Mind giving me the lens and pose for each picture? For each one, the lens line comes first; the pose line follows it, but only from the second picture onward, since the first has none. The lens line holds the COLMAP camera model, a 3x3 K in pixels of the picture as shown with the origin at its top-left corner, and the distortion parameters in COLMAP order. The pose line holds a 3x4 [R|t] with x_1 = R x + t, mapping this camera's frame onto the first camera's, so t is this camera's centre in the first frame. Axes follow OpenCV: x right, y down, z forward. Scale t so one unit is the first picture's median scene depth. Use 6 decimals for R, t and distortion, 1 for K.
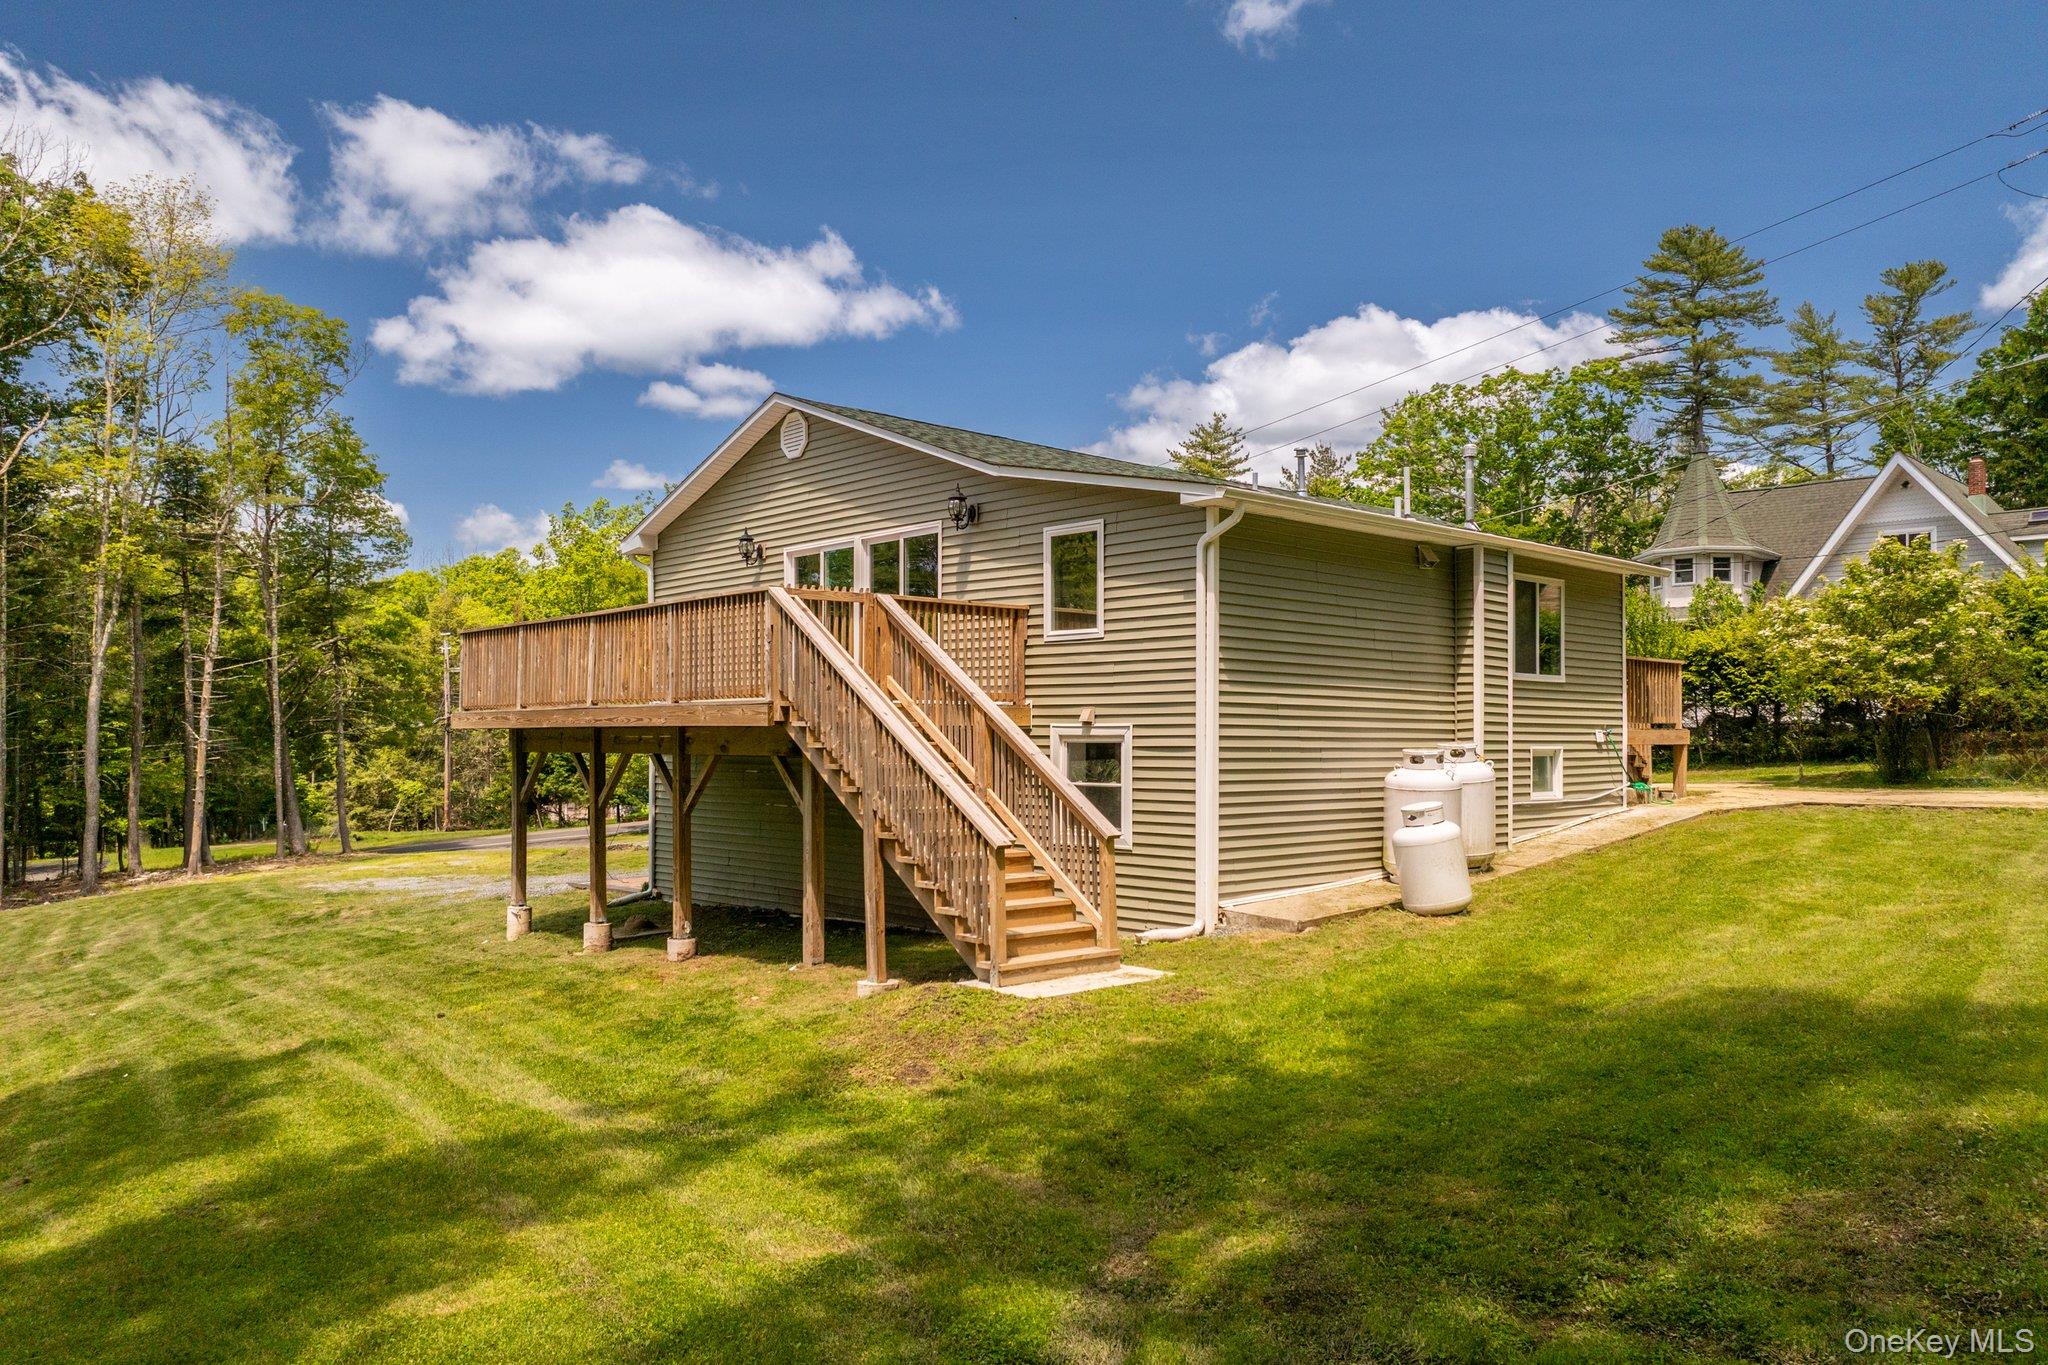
lens RADIAL K [[1459.0, 0, 1028.4], [0, 1459.0, 736.7], [0, 0, 1]] dist [-0.007143, -0.038766]
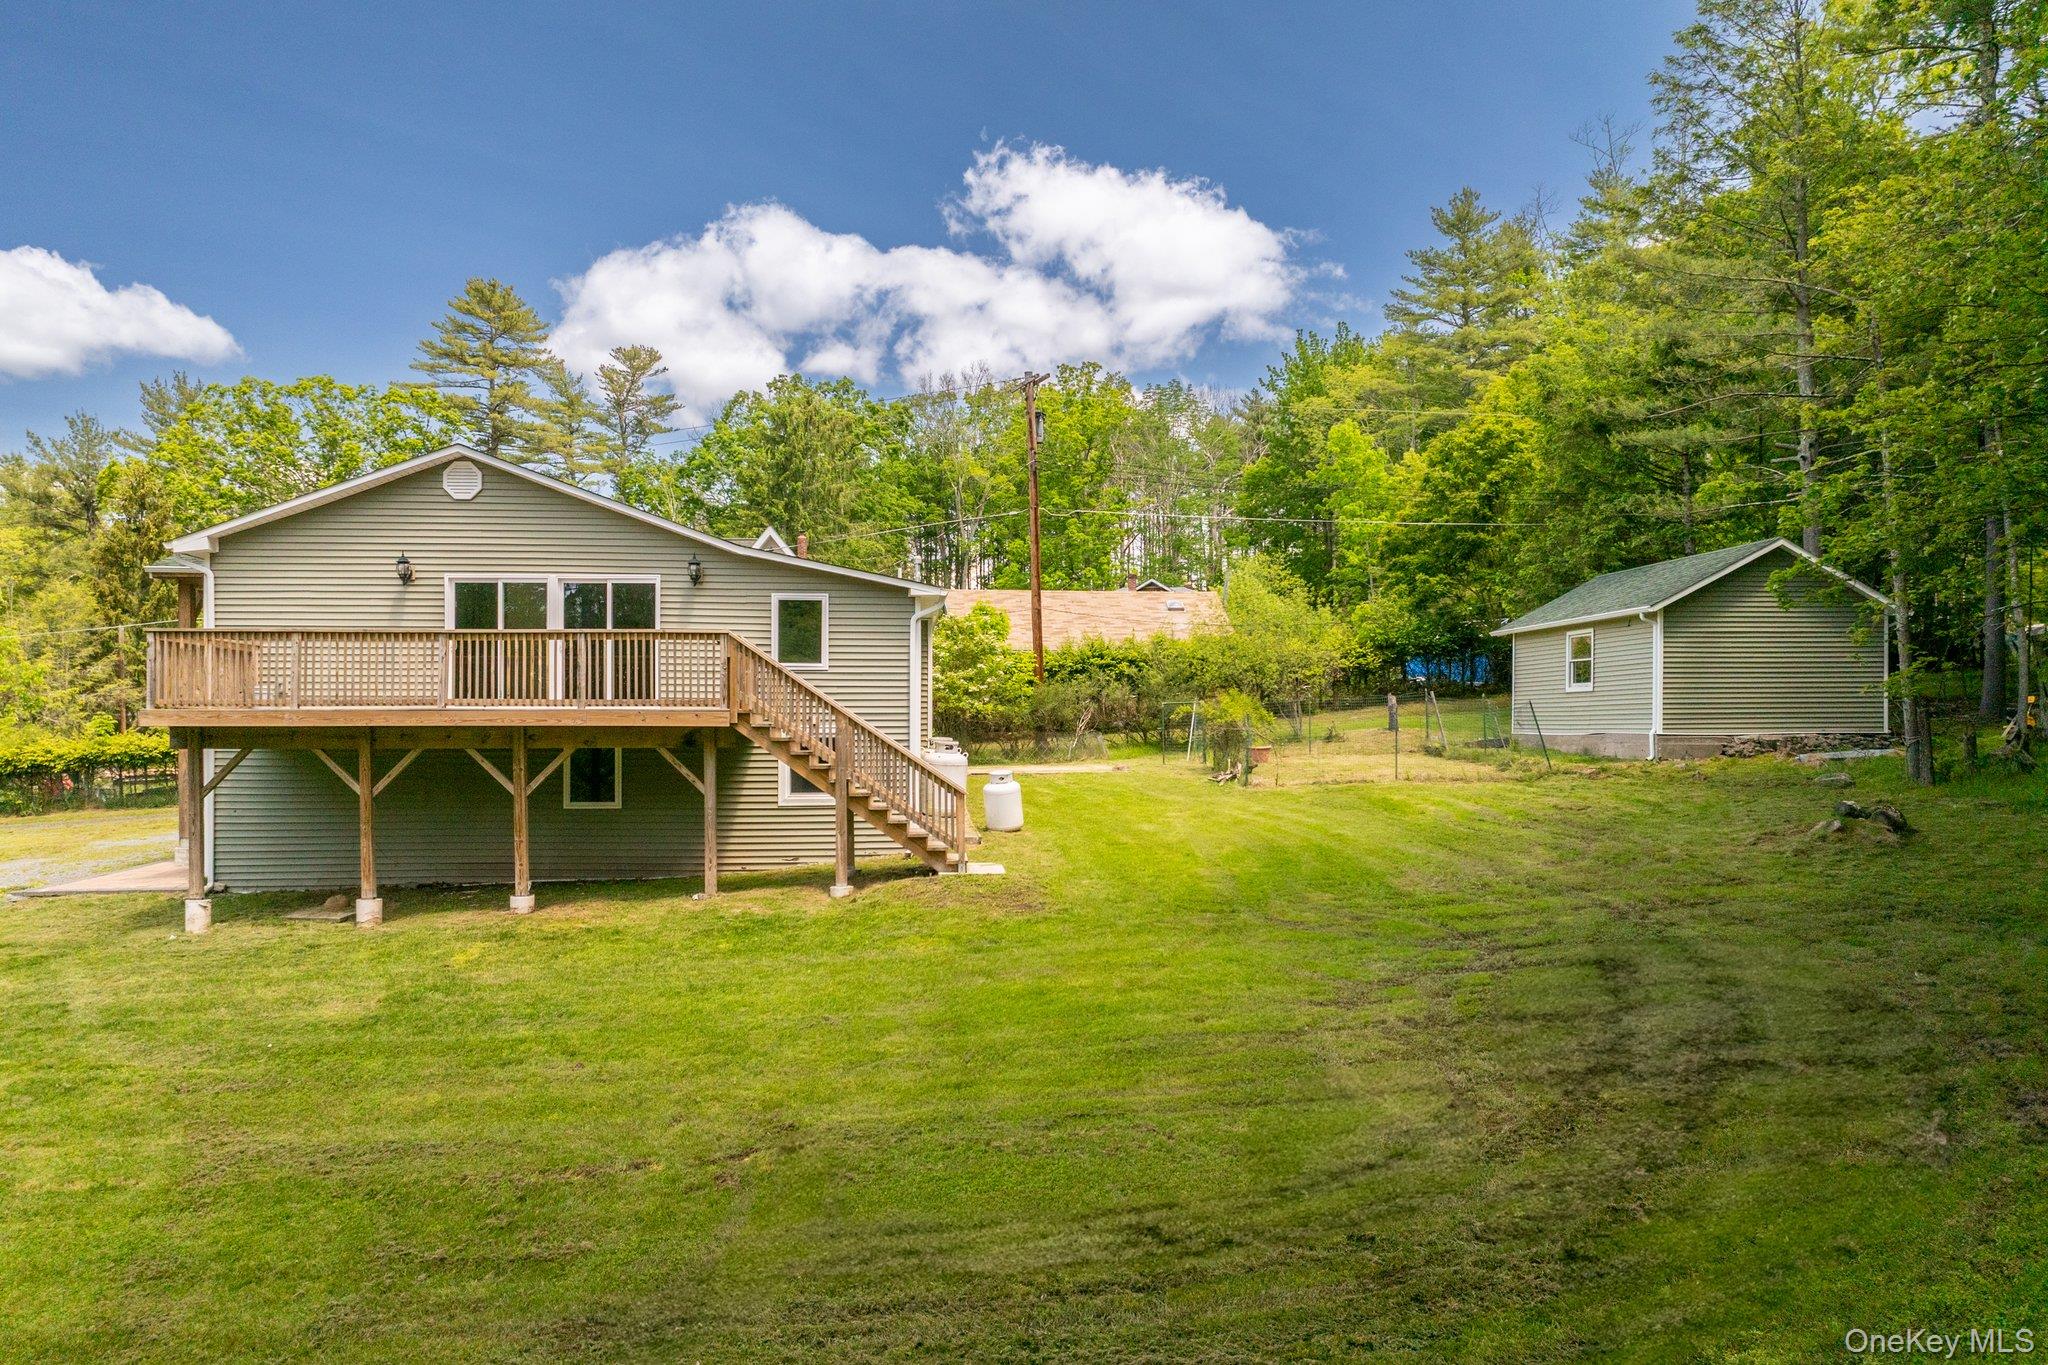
lens RADIAL K [[1459.0, 0, 1028.4], [0, 1459.0, 736.7], [0, 0, 1]] dist [-0.007143, -0.038766]
pose [[0.612068, -0.001434, 0.790804, -0.691991], [0.000318, 0.999999, 0.001567, -0.000047], [-0.790805, -0.000707, 0.612068, -0.073510]]
